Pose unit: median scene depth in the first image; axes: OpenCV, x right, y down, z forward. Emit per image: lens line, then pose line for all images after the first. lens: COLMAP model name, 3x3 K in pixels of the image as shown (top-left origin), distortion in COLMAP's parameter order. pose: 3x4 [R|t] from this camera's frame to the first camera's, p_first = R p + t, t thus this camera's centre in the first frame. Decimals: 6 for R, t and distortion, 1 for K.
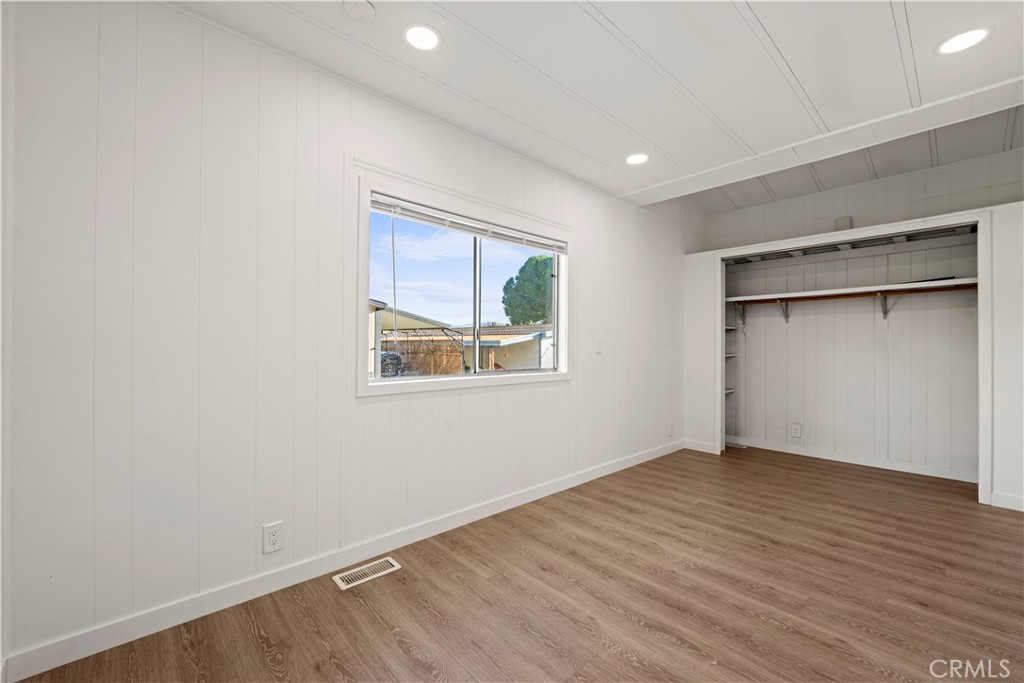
lens RADIAL K [[418.8, 0, 513.7], [0, 418.8, 342.6], [0, 0, 1]] dist [-0.011140, -0.000273]
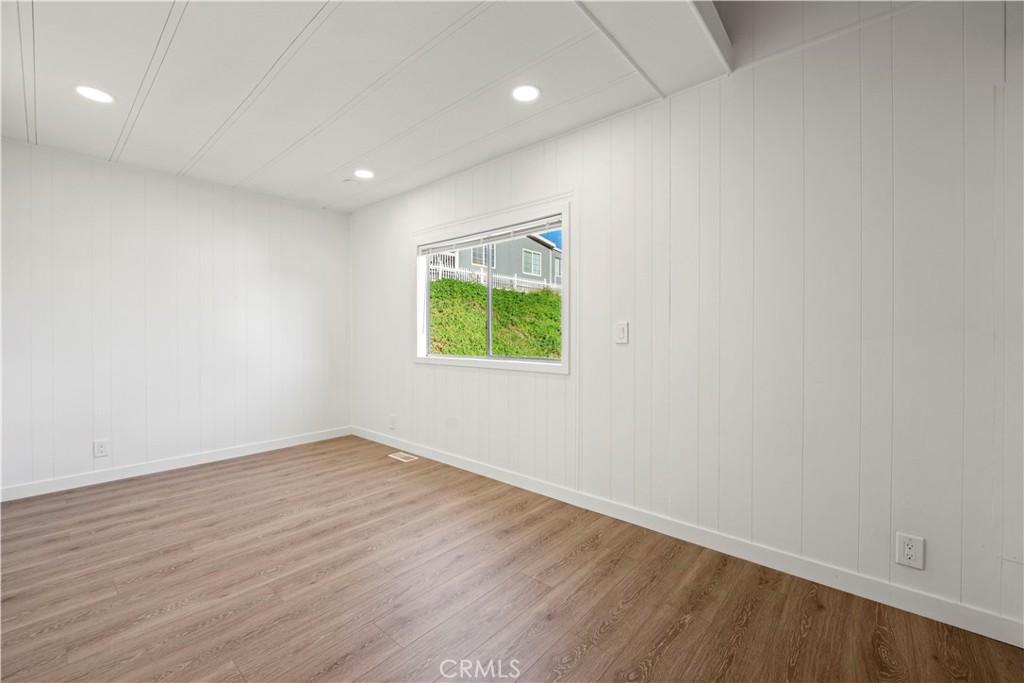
lens RADIAL K [[418.8, 0, 513.1], [0, 418.8, 340.3], [0, 0, 1]] dist [-0.011140, -0.000273]
pose [[0.103118, 0.012859, -0.994586, 1.551577], [0.008225, 0.999871, 0.013780, 0.009748], [0.994635, -0.009602, 0.102999, 1.303965]]
